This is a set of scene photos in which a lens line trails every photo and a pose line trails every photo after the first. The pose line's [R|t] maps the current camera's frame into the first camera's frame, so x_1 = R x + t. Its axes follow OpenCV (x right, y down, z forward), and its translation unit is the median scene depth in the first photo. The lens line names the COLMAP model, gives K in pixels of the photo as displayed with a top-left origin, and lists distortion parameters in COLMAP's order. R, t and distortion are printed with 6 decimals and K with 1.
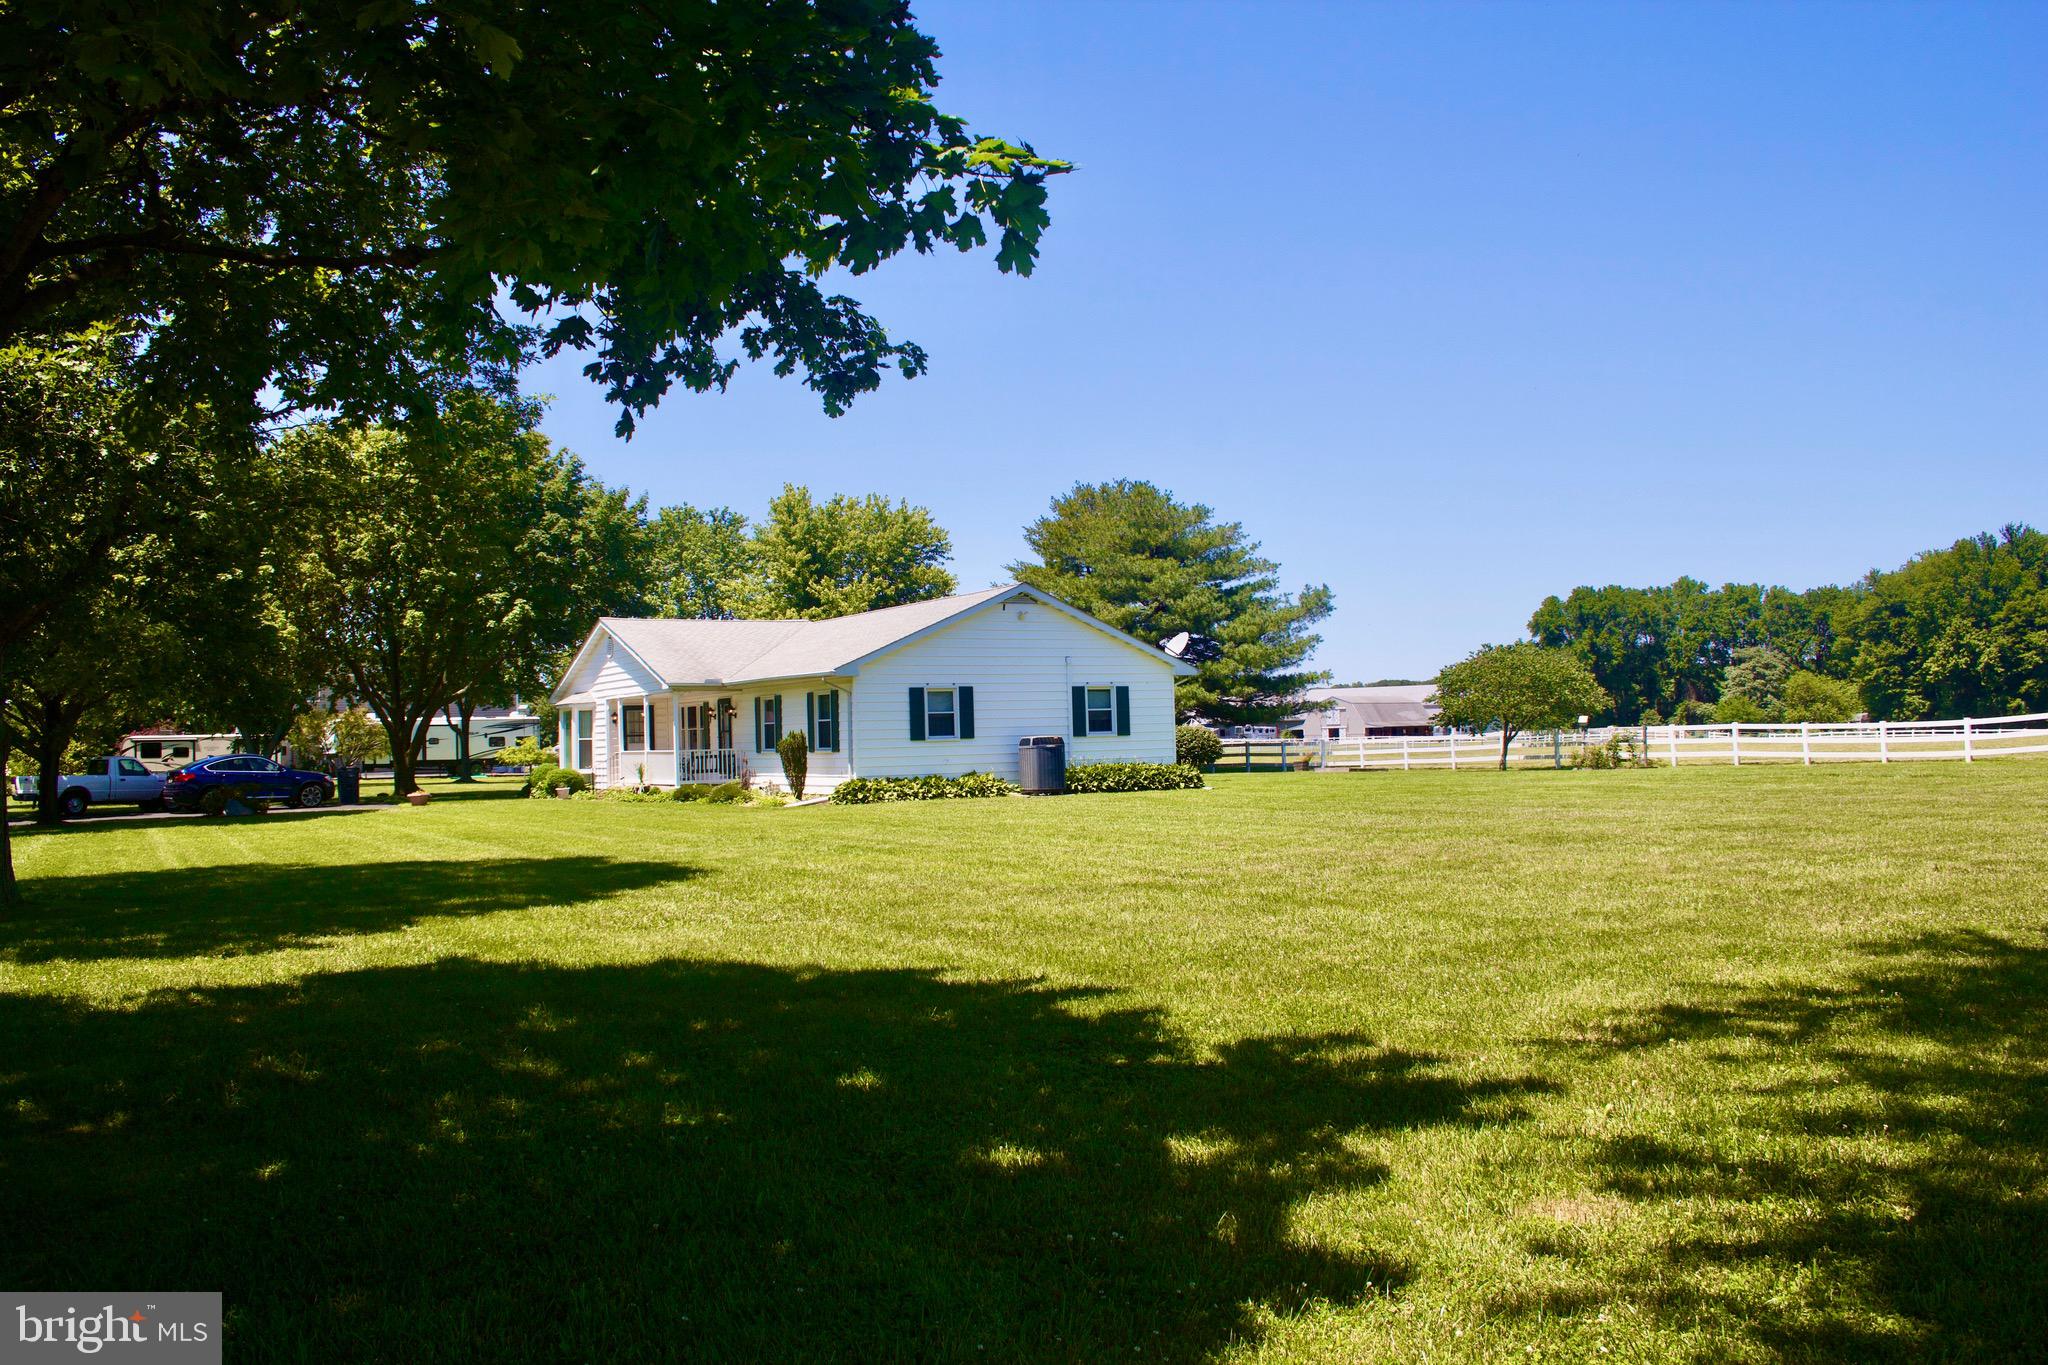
lens RADIAL K [[1663.8, 0, 1017.2], [0, 1663.8, 686.4], [0, 0, 1]] dist [-0.114127, 0.036031]
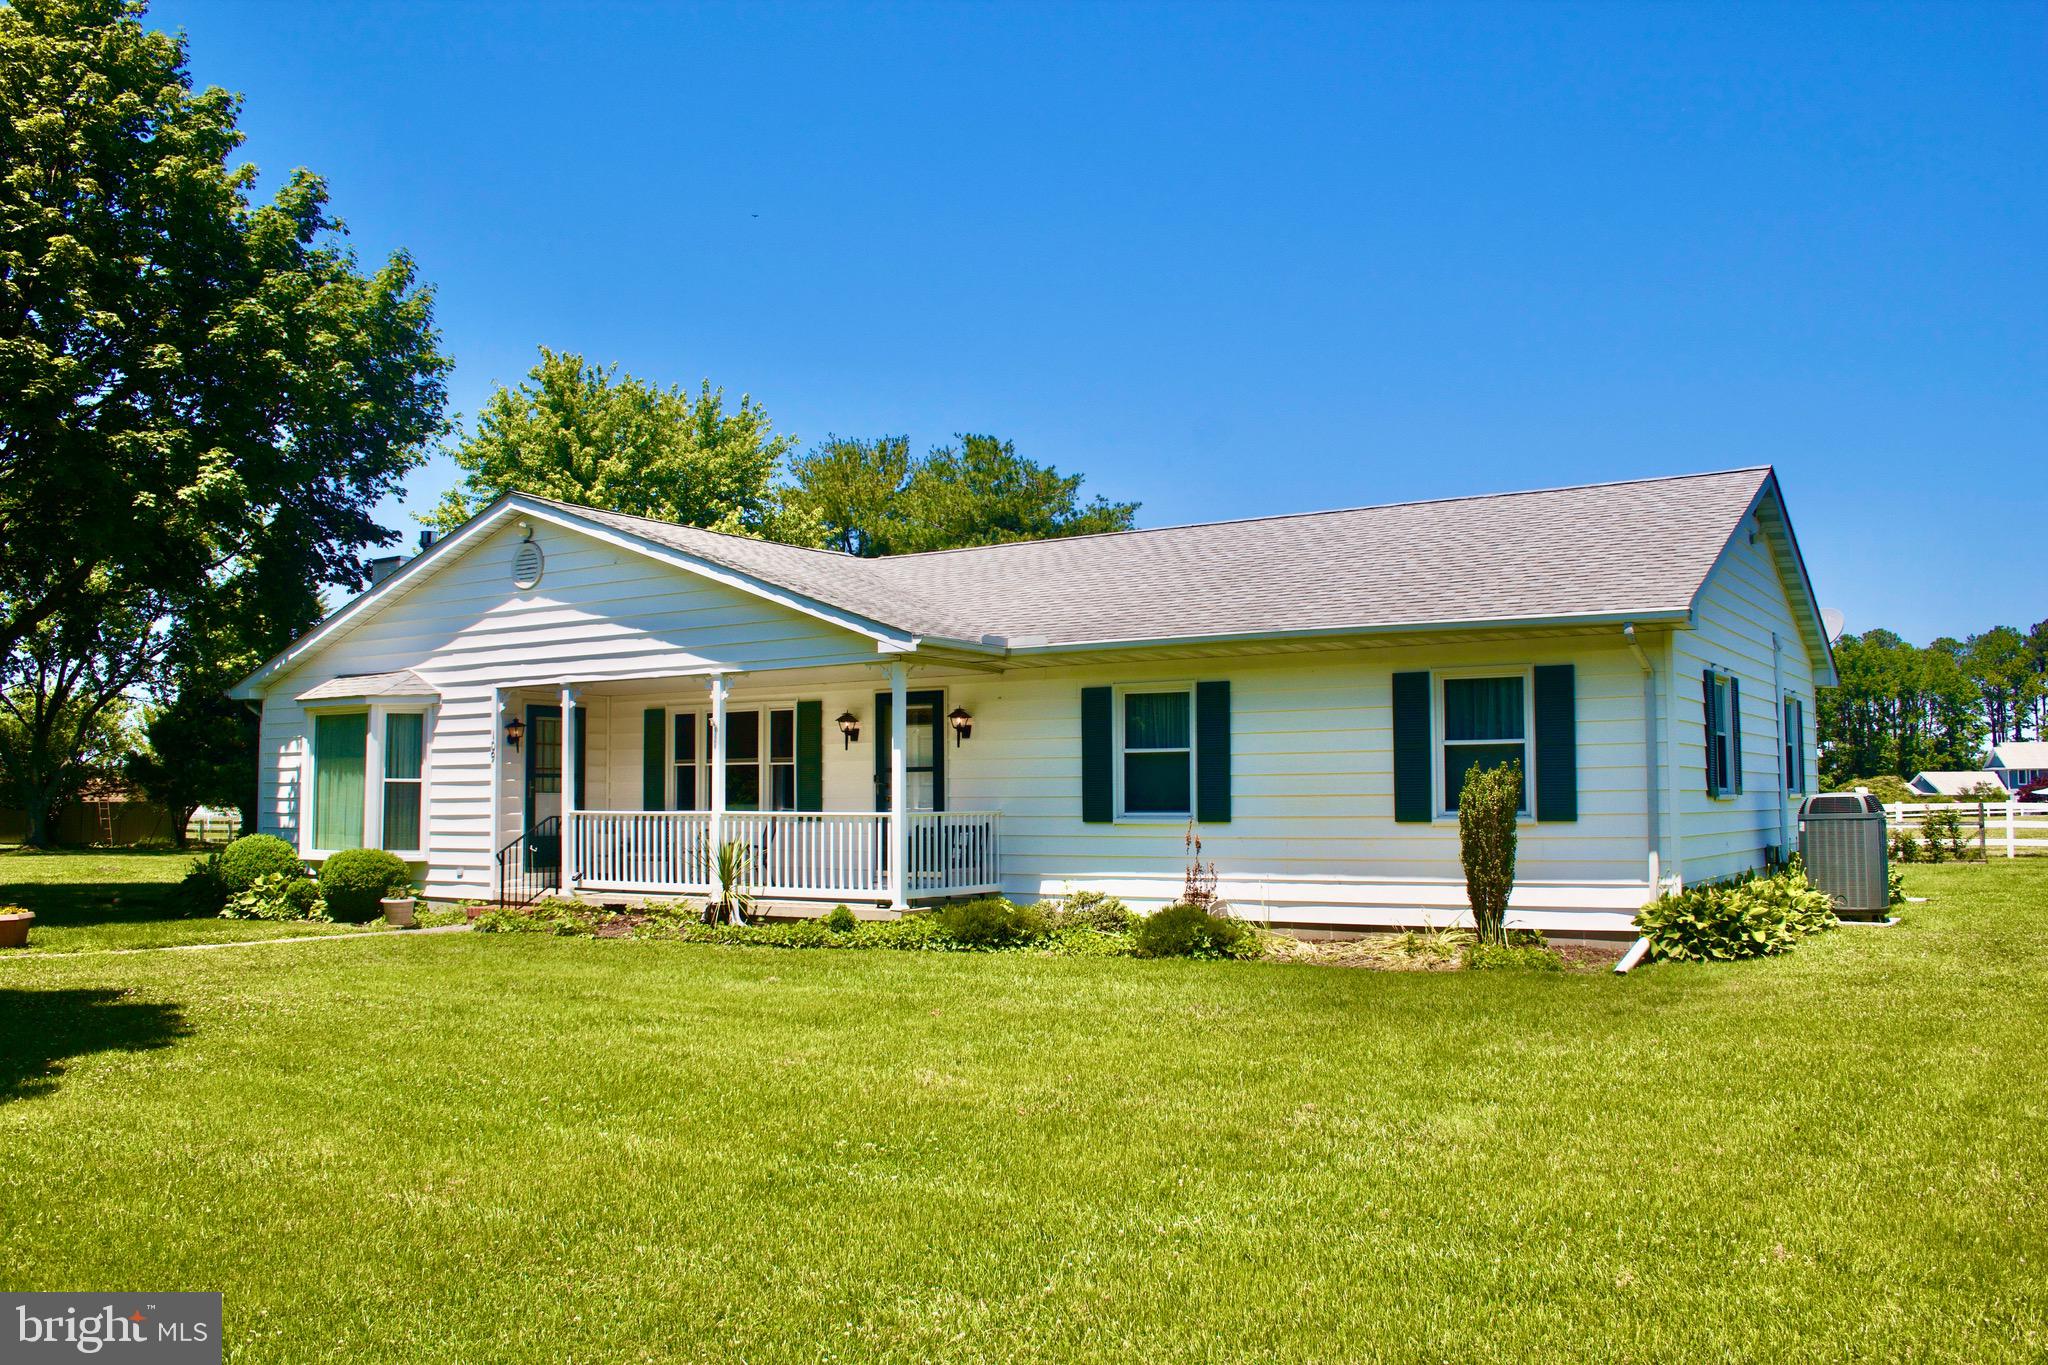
lens RADIAL K [[1663.8, 0, 957.7], [0, 1663.8, 696.1], [0, 0, 1]] dist [-0.114127, 0.036031]
pose [[0.905685, 0.049263, 0.421079, -0.303525], [-0.032231, 0.998352, -0.047476, 0.024925], [-0.422724, 0.029426, 0.905781, 0.539709]]
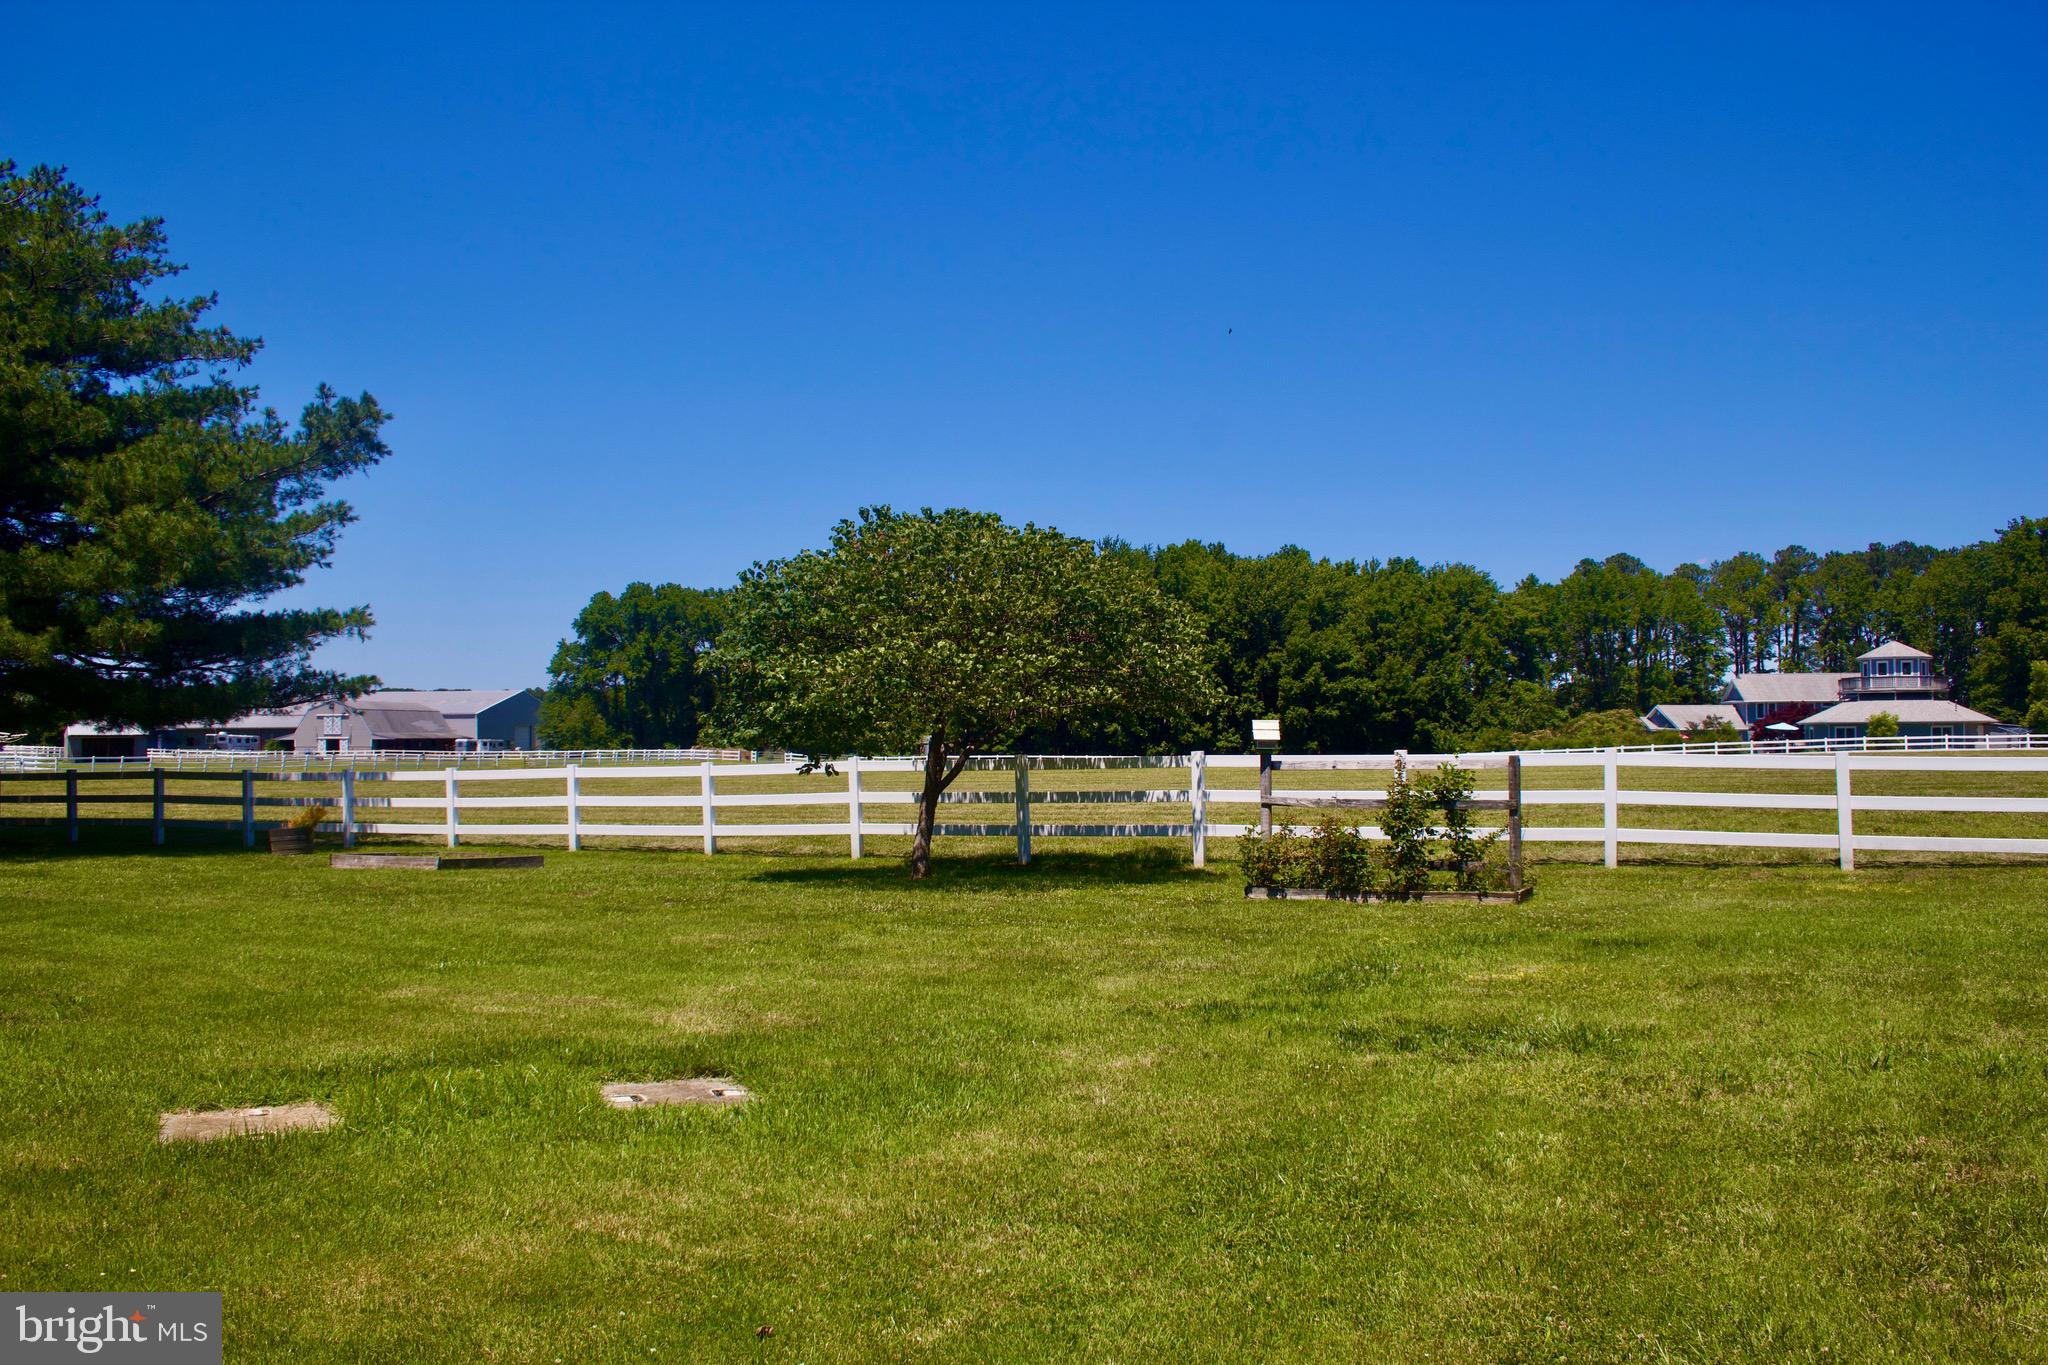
lens RADIAL K [[1663.8, 0, 1014.4], [0, 1663.8, 688.7], [0, 0, 1]] dist [-0.114127, 0.036031]
pose [[0.832231, 0.034664, 0.553344, 0.130980], [-0.030553, 0.999394, -0.016655, 0.019172], [-0.553587, -0.003046, 0.832786, 0.769009]]
